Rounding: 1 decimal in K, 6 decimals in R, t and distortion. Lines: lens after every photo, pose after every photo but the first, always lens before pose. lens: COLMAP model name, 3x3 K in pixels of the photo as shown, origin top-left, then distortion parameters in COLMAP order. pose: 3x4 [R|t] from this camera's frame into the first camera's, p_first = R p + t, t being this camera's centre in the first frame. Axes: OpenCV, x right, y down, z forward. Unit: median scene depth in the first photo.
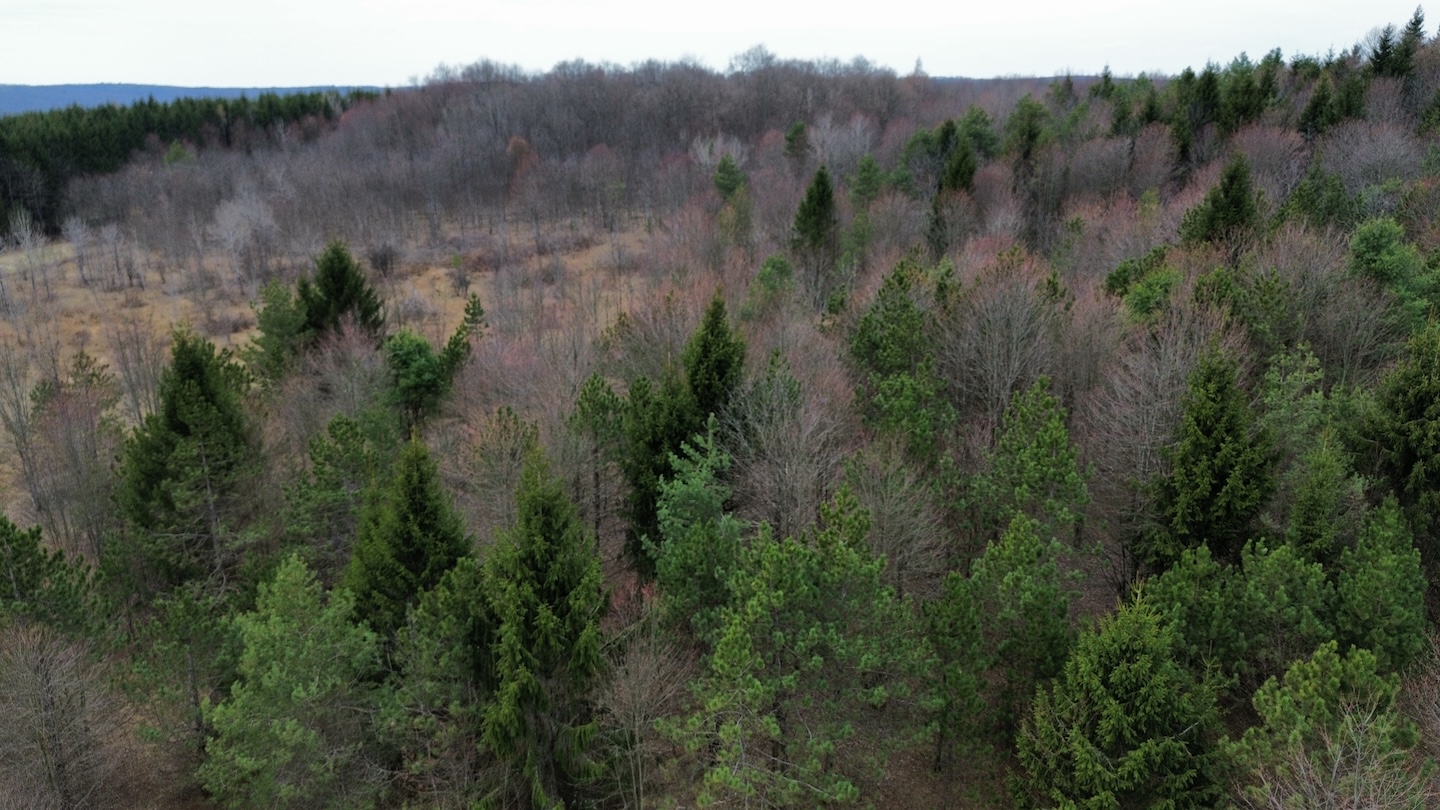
lens RADIAL K [[1032.2, 0, 720.8], [0, 1032.2, 407.1], [0, 0, 1]] dist [0.061229, -0.056724]
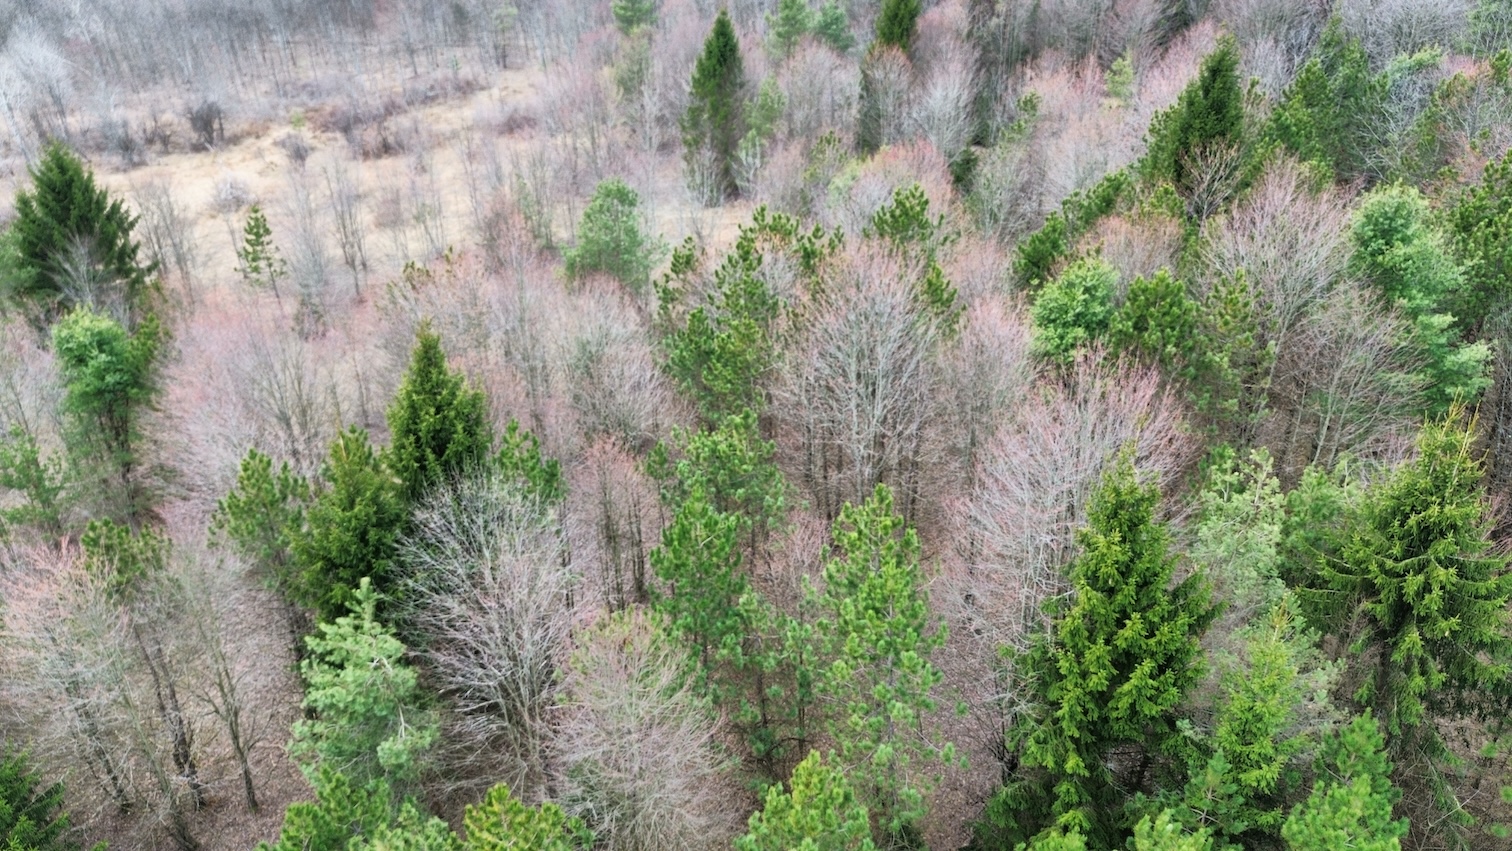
lens RADIAL K [[1083.8, 0, 769.8], [0, 1083.8, 427.1], [0, 0, 1]] dist [0.061229, -0.056724]
pose [[0.998488, -0.033215, 0.043793, 0.132873], [0.024106, 0.980669, 0.194185, -0.129505], [-0.049396, -0.192836, 0.979987, 0.207770]]
